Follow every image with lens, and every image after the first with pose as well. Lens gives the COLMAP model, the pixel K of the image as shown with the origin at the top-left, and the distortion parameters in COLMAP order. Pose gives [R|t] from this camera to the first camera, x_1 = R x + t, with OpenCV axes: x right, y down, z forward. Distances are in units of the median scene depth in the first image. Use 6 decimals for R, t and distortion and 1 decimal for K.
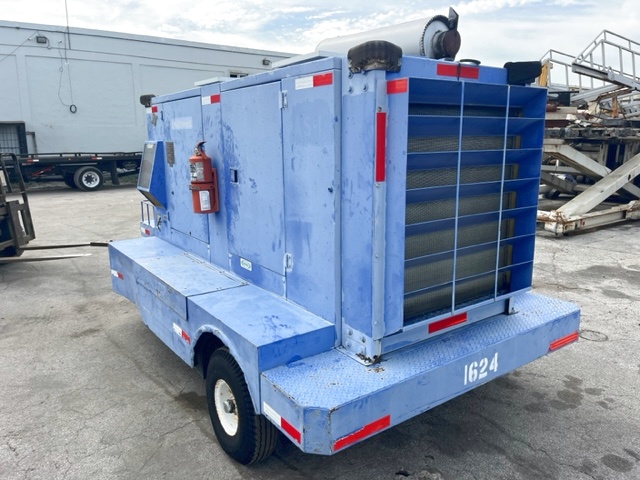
lens RADIAL K [[488.1, 0, 318.7], [0, 488.1, 234.1], [0, 0, 1]] dist [0.016342, -0.014032]
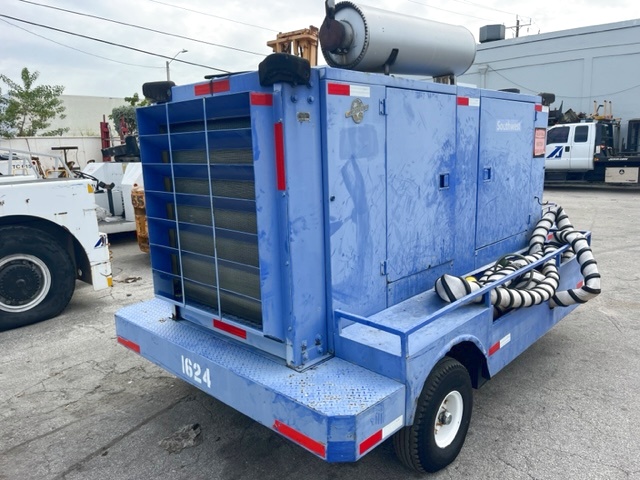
lens RADIAL K [[488.1, 0, 323.2], [0, 488.1, 242.2], [0, 0, 1]] dist [0.016342, -0.014032]
pose [[0.193849, 0.187480, -0.962951, 2.946434], [-0.161805, 0.974237, 0.157105, -0.448684], [0.967596, 0.125356, 0.219190, 2.190452]]
